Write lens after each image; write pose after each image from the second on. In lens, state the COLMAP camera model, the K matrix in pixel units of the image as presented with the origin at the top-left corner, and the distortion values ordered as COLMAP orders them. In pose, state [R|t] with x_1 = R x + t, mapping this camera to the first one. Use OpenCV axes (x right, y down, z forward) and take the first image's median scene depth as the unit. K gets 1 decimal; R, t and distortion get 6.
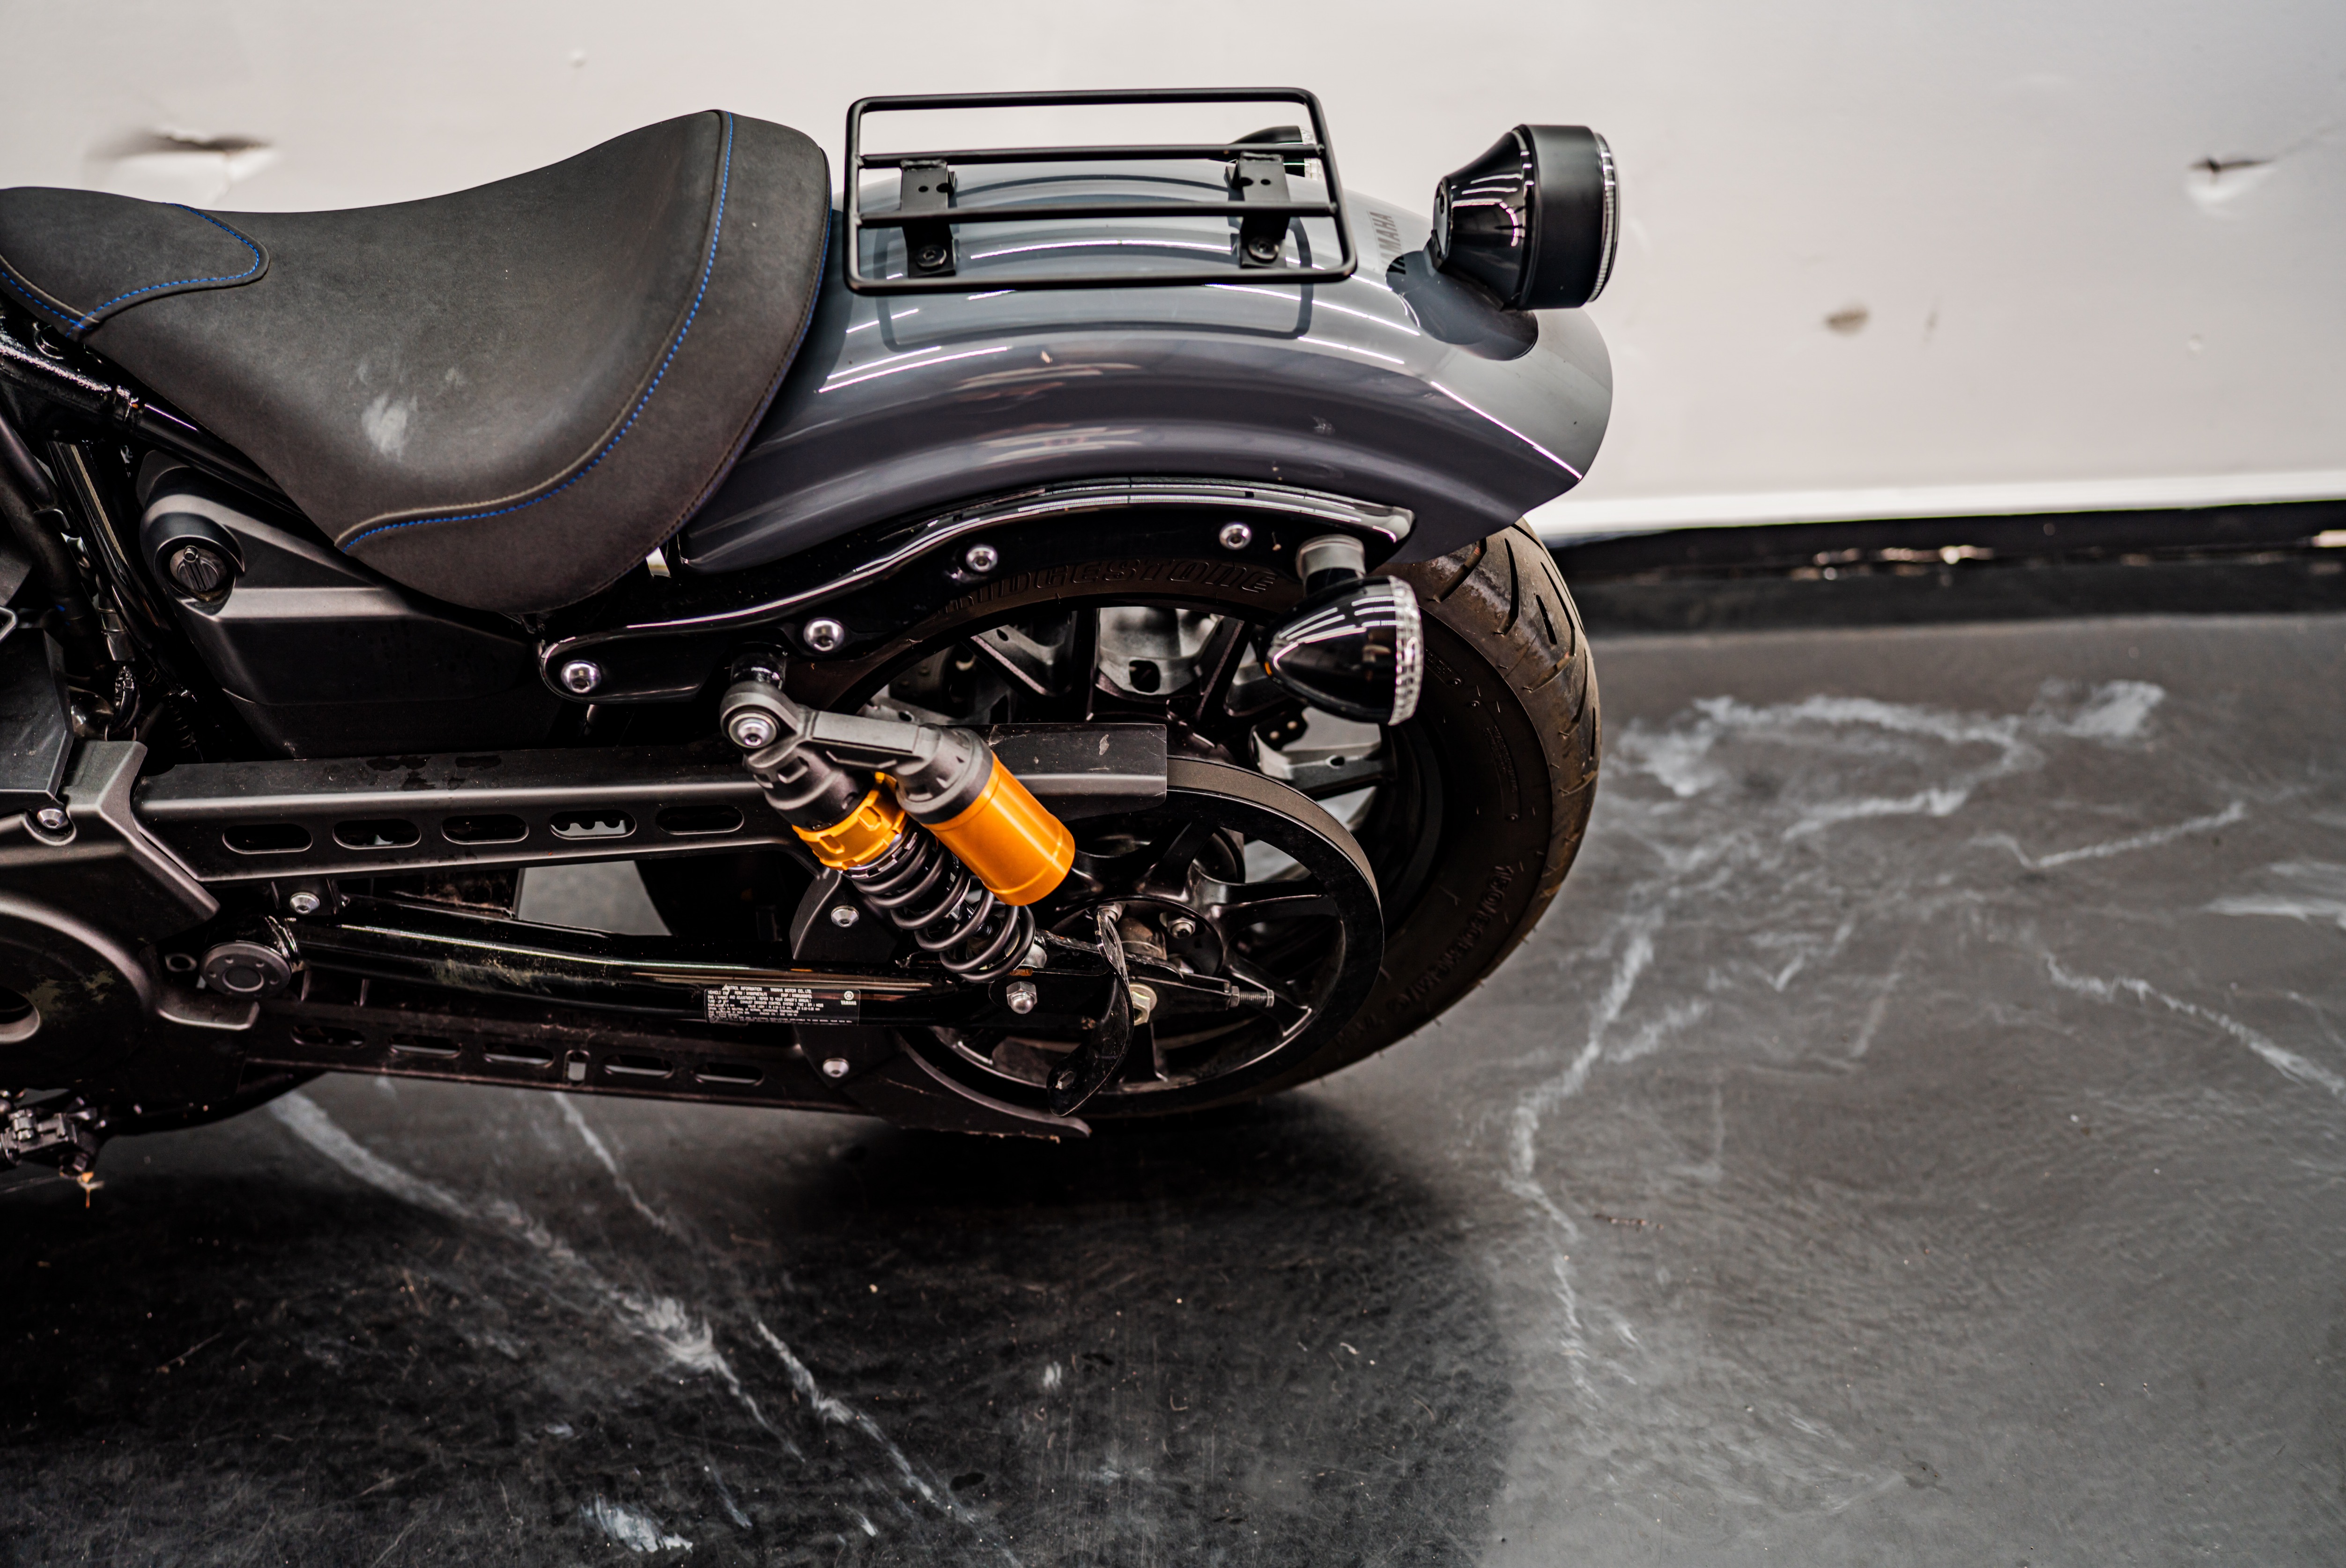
lens RADIAL K [[2269.9, 0, 1152.1], [0, 2269.9, 787.3], [0, 0, 1]] dist [-0.033185, 0.145612]
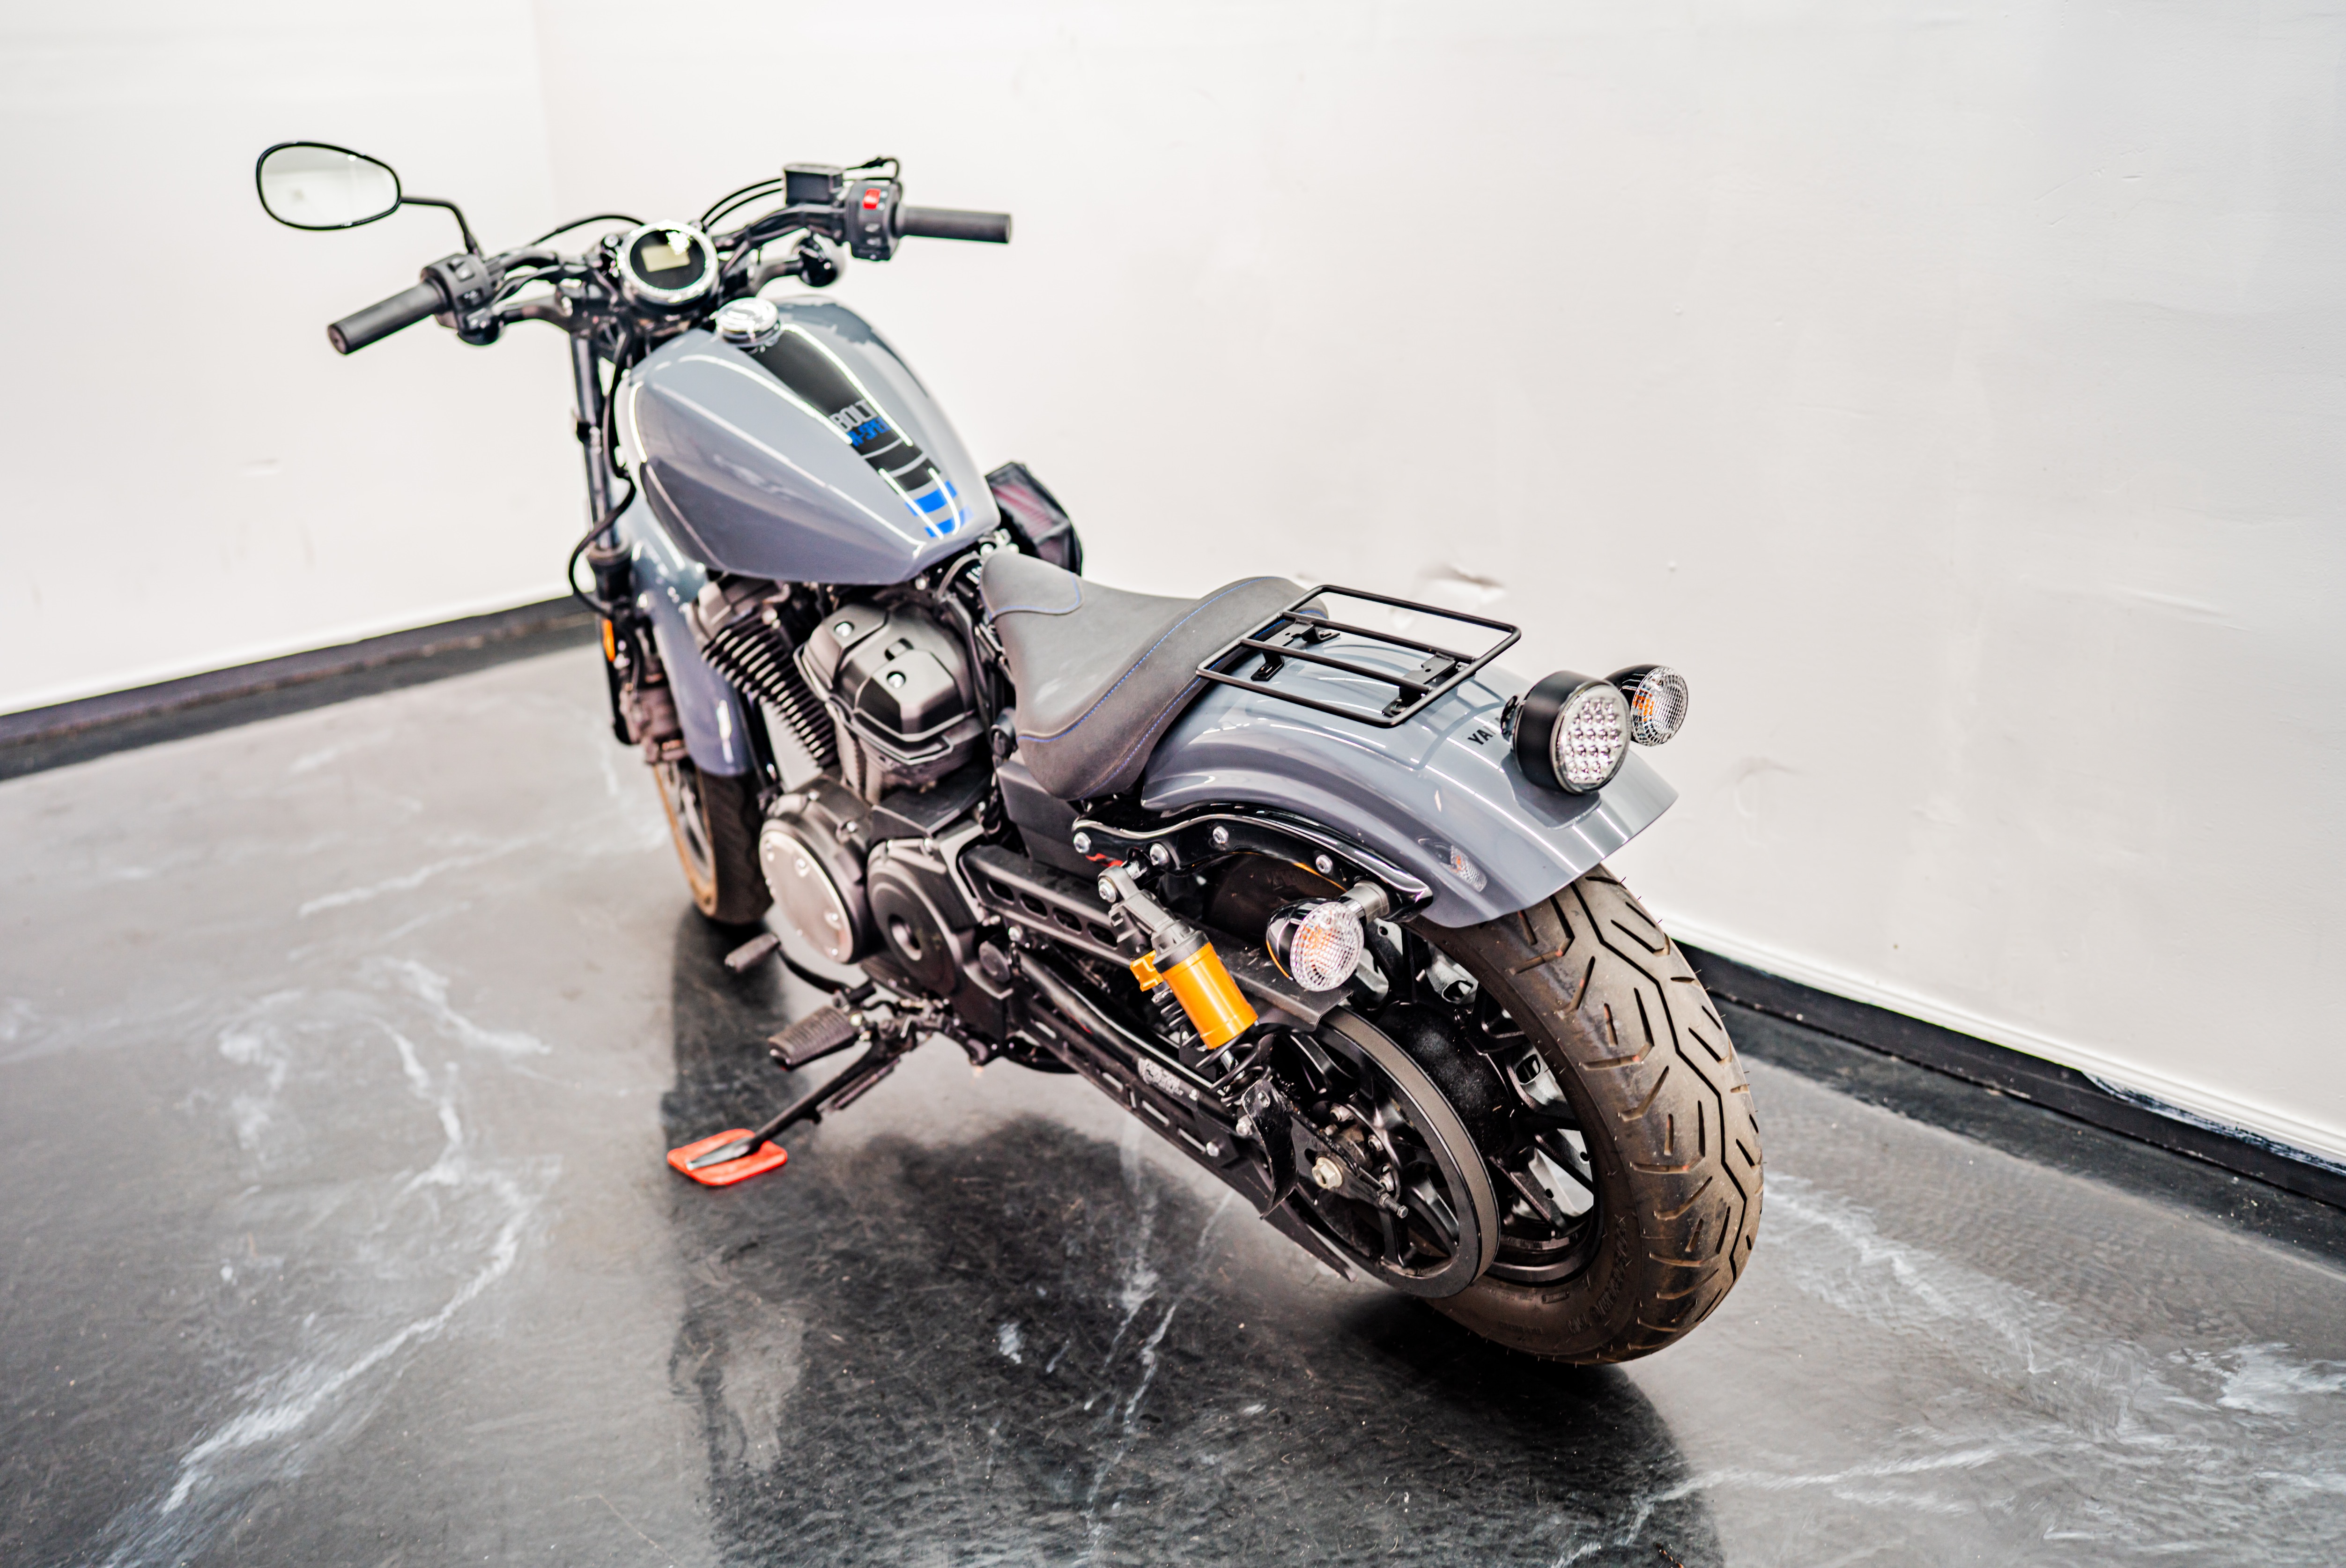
lens RADIAL K [[2261.0, 0, 1153.2], [0, 2261.0, 776.4], [0, 0, 1]] dist [-0.040211, 0.158073]
pose [[0.570643, 0.235223, -0.786789, 0.964108], [-0.390906, 0.920393, -0.008351, -0.083486], [0.722191, 0.312326, 0.617166, -0.092801]]
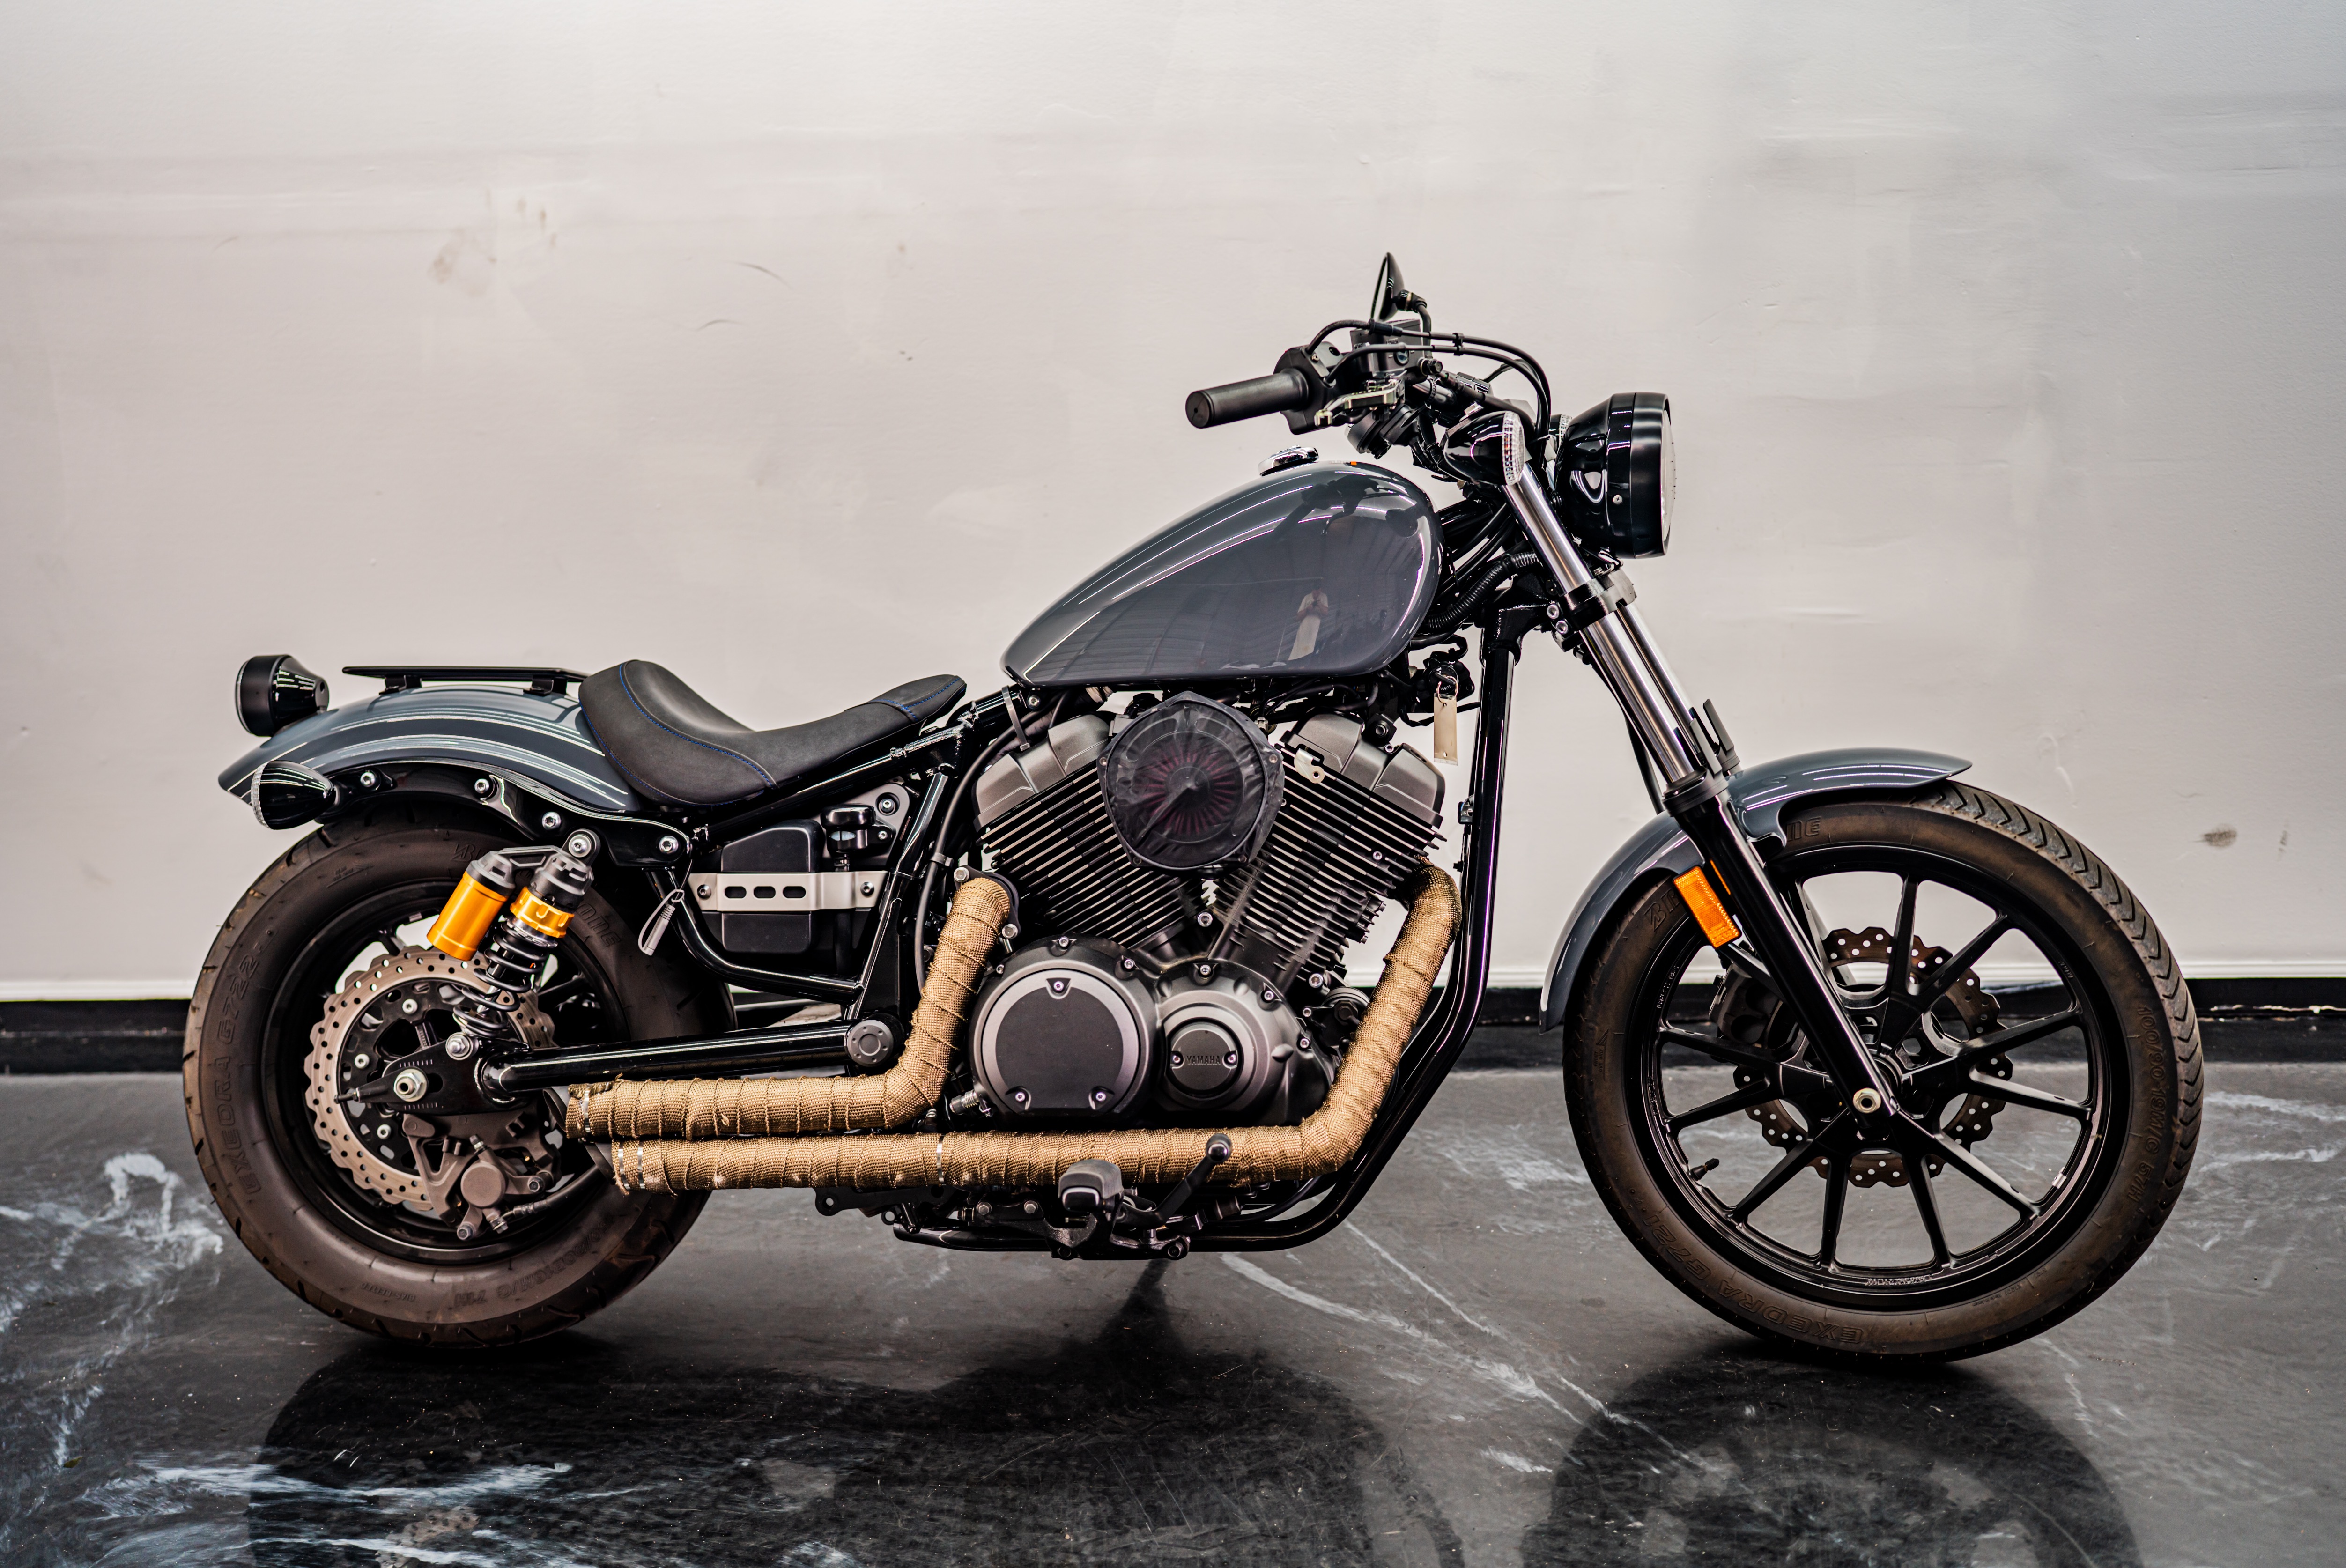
lens RADIAL K [[2261.0, 0, 1153.2], [0, 2261.0, 776.4], [0, 0, 1]] dist [-0.040211, 0.158073]
pose [[0.987998, 0.008503, -0.154232, -0.217295], [-0.050295, 0.961781, -0.269162, 0.271945], [0.146048, 0.273689, 0.950665, -0.725220]]
